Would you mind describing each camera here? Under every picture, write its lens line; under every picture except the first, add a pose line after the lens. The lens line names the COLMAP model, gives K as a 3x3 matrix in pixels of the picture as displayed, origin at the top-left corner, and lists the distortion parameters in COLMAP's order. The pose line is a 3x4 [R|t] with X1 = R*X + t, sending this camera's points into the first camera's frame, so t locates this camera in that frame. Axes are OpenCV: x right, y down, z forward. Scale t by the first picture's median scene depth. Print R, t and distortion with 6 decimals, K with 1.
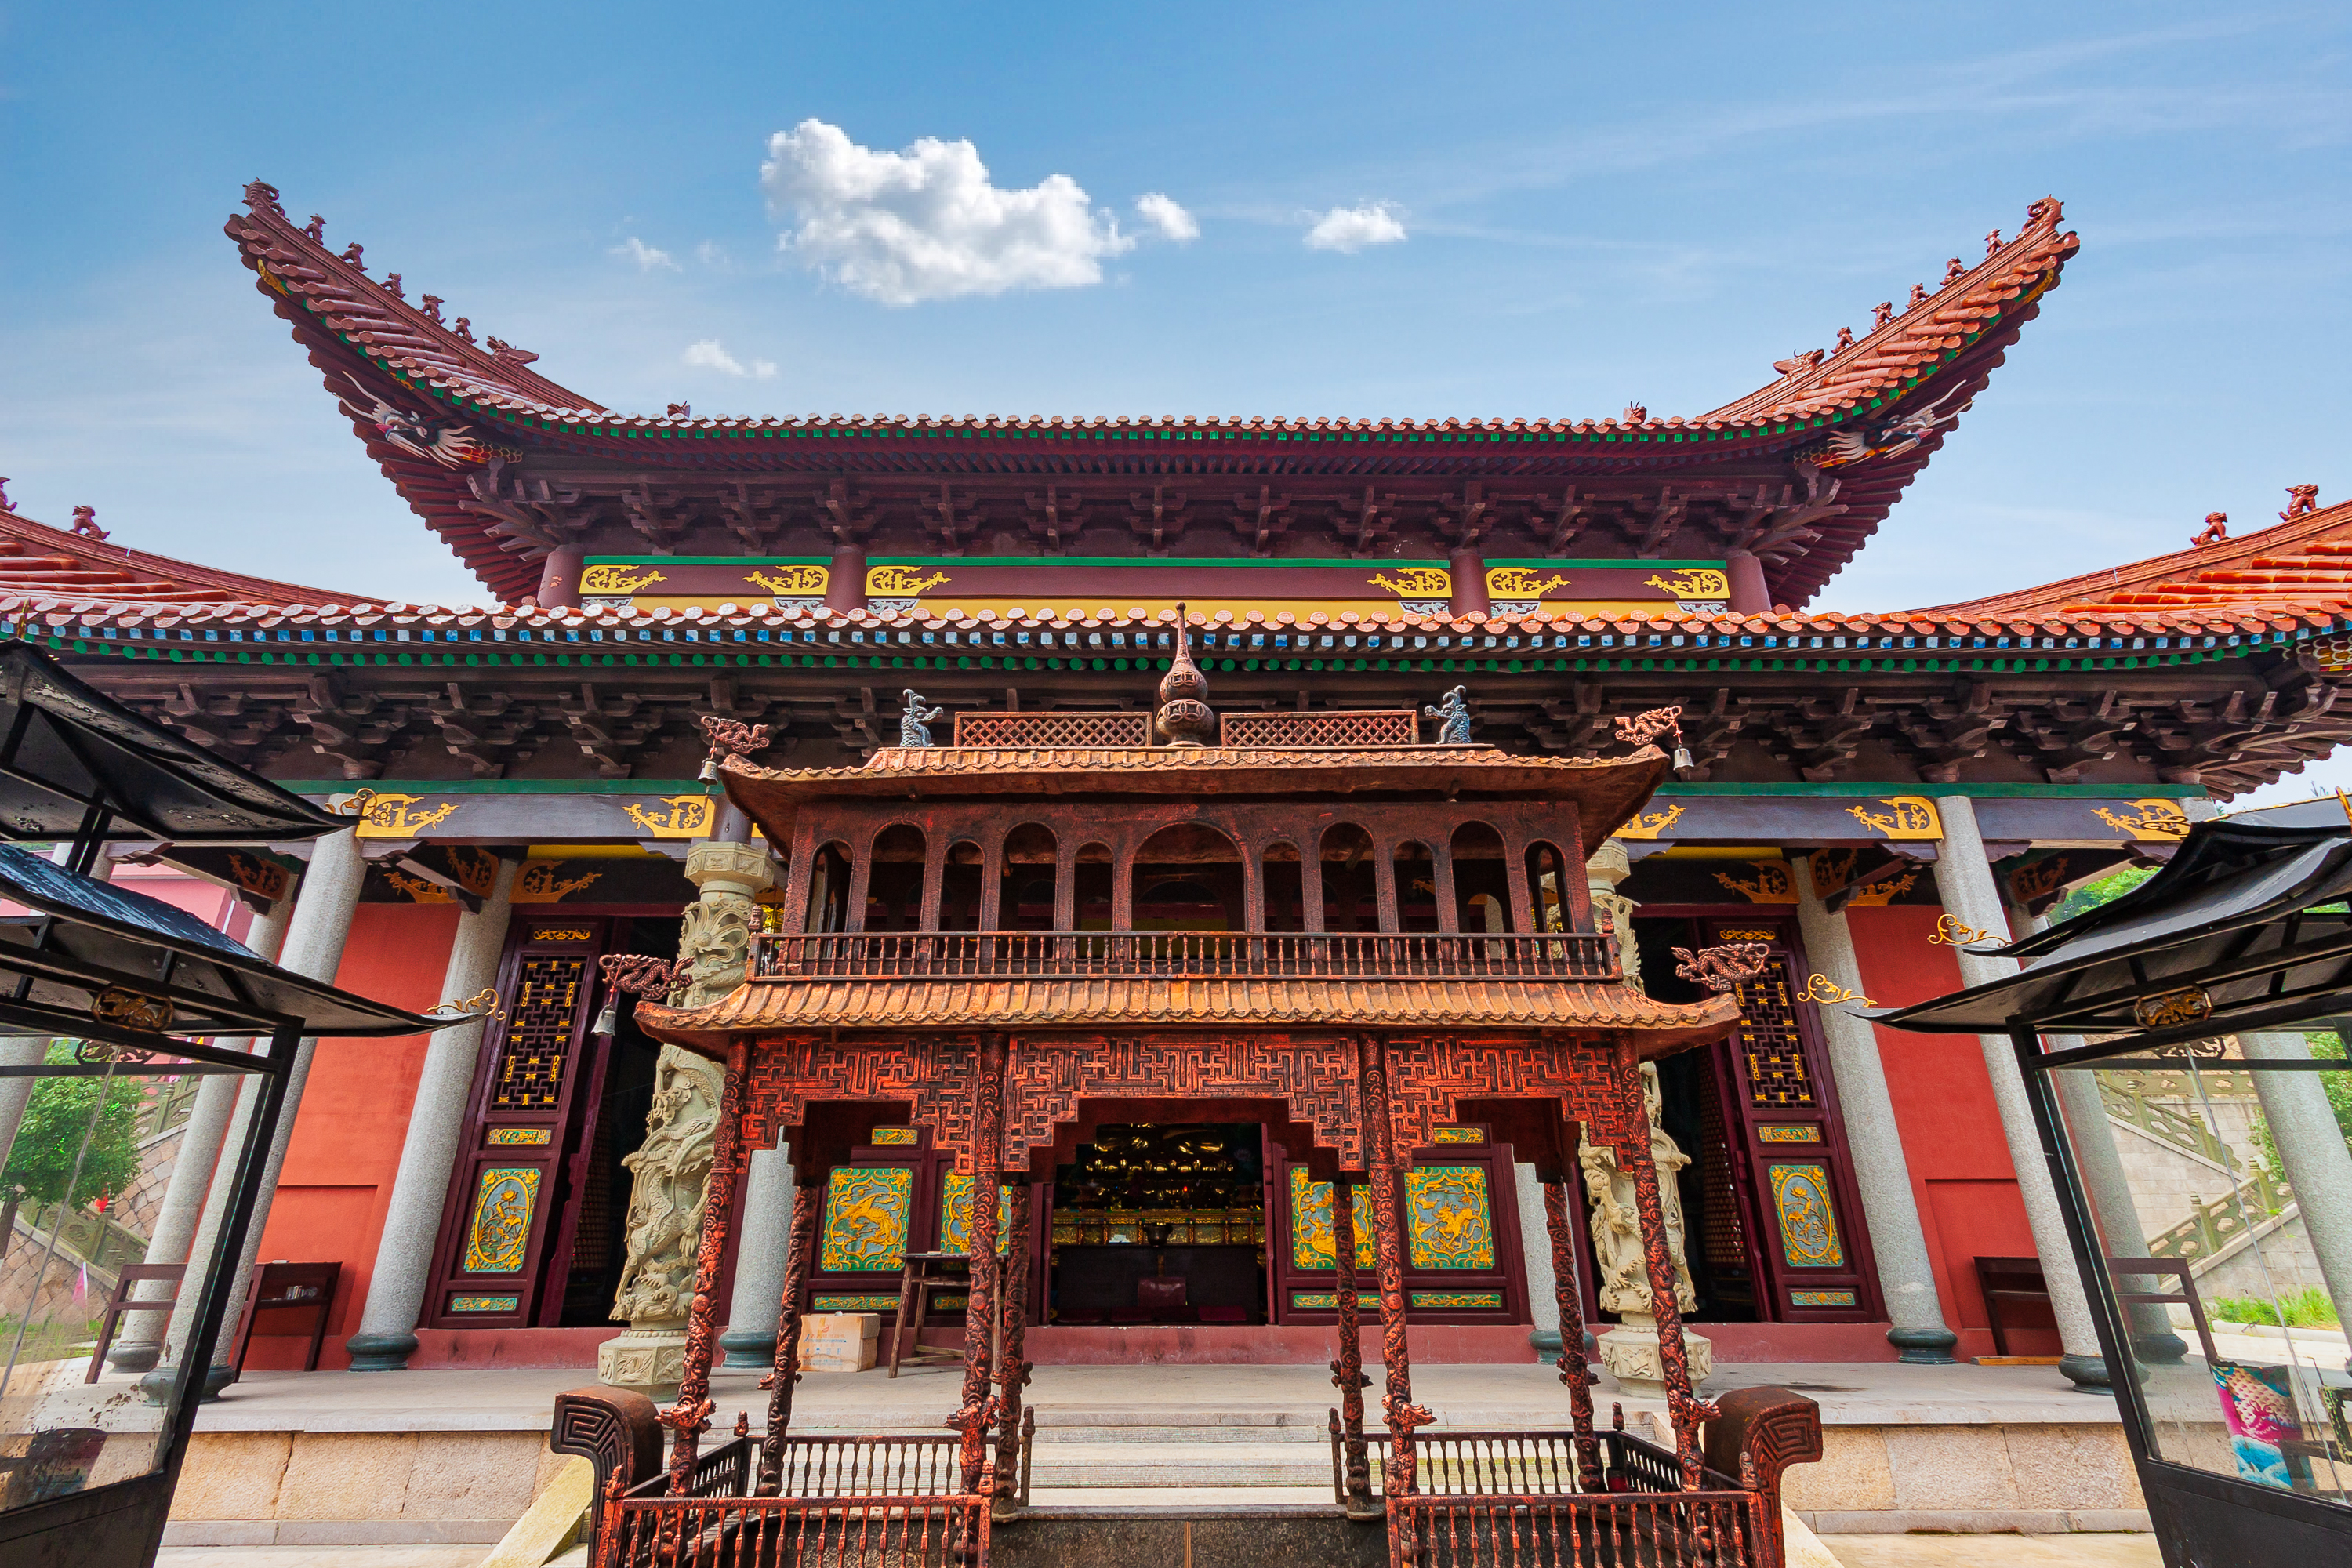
lens RADIAL K [[1139.4, 0, 1163.2], [0, 1139.4, 760.9], [0, 0, 1]] dist [0.013584, -0.000385]
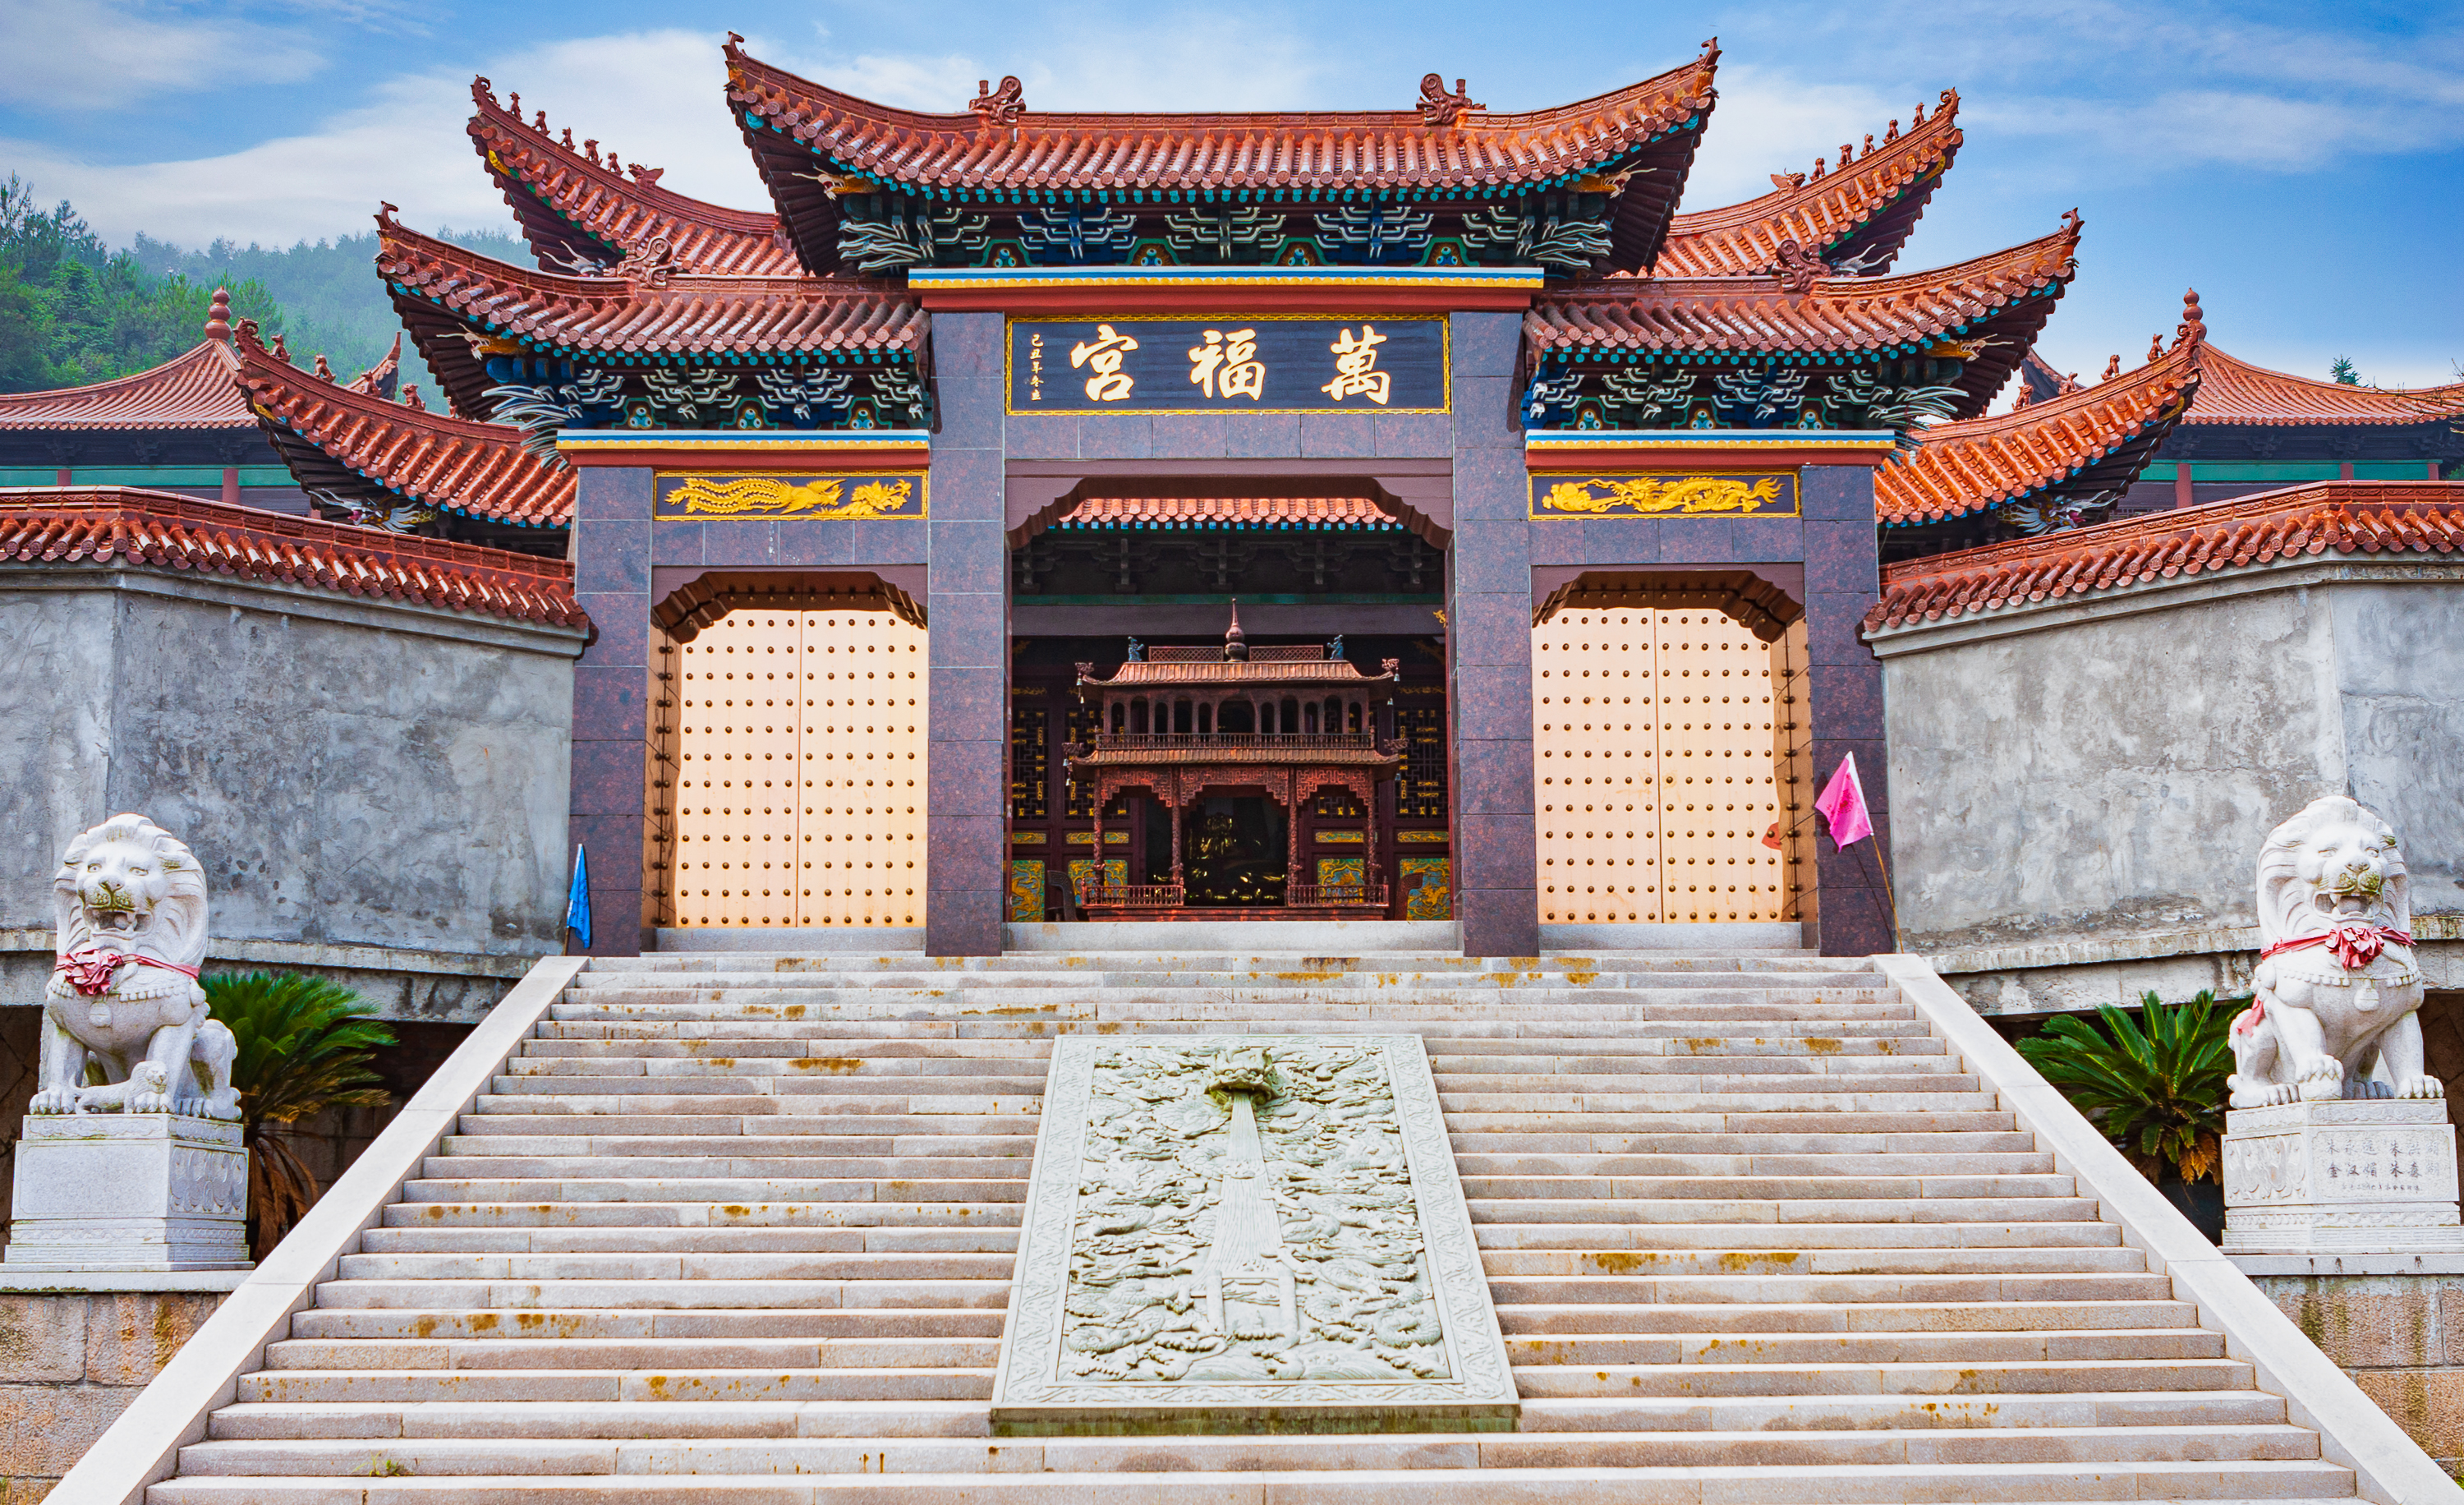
lens RADIAL K [[3287.4, 0, 1224.6], [0, 3287.4, 735.6], [0, 0, 1]] dist [-0.020289, 0.000000]
pose [[0.999990, -0.001829, 0.004096, -0.017815], [0.000842, 0.973406, 0.229083, -0.734527], [-0.004406, -0.229077, 0.973398, -2.990063]]
